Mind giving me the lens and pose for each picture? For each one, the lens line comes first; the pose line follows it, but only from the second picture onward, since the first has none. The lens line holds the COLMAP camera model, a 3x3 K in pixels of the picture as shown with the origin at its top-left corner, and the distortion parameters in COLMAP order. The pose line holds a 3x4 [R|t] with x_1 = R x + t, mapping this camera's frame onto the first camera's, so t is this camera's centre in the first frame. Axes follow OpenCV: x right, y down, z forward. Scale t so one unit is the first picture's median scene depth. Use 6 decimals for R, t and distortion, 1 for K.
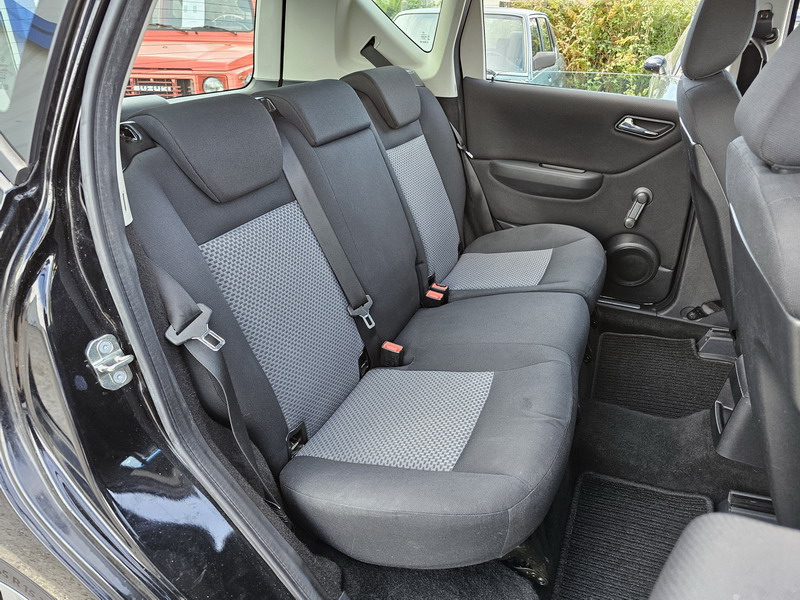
lens RADIAL K [[541.3, 0, 400.1], [0, 541.3, 296.2], [0, 0, 1]] dist [0.034922, -0.025603]
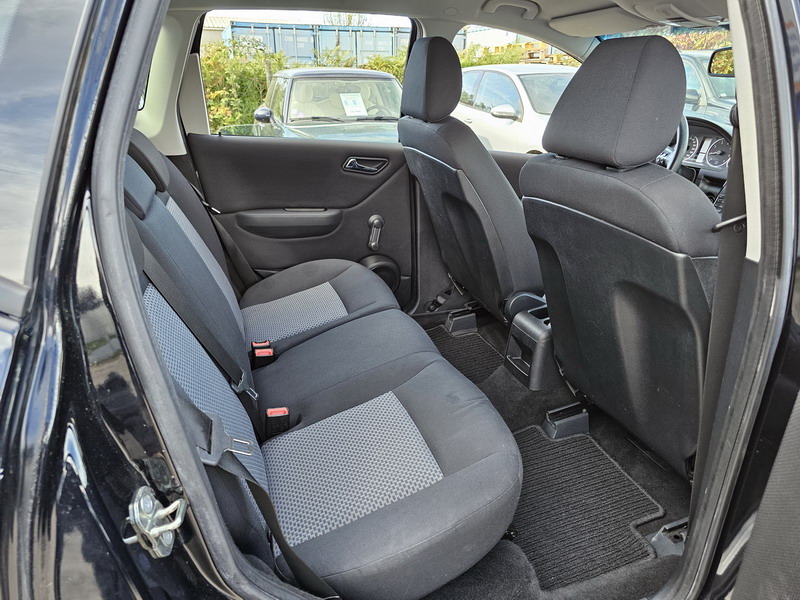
lens RADIAL K [[541.3, 0, 402.1], [0, 541.3, 303.1], [0, 0, 1]] dist [0.034922, -0.025603]
pose [[0.744482, -0.255801, 0.616694, -0.271713], [0.299885, 0.953389, 0.033435, -0.036496], [-0.596503, 0.160045, 0.786492, 0.065824]]
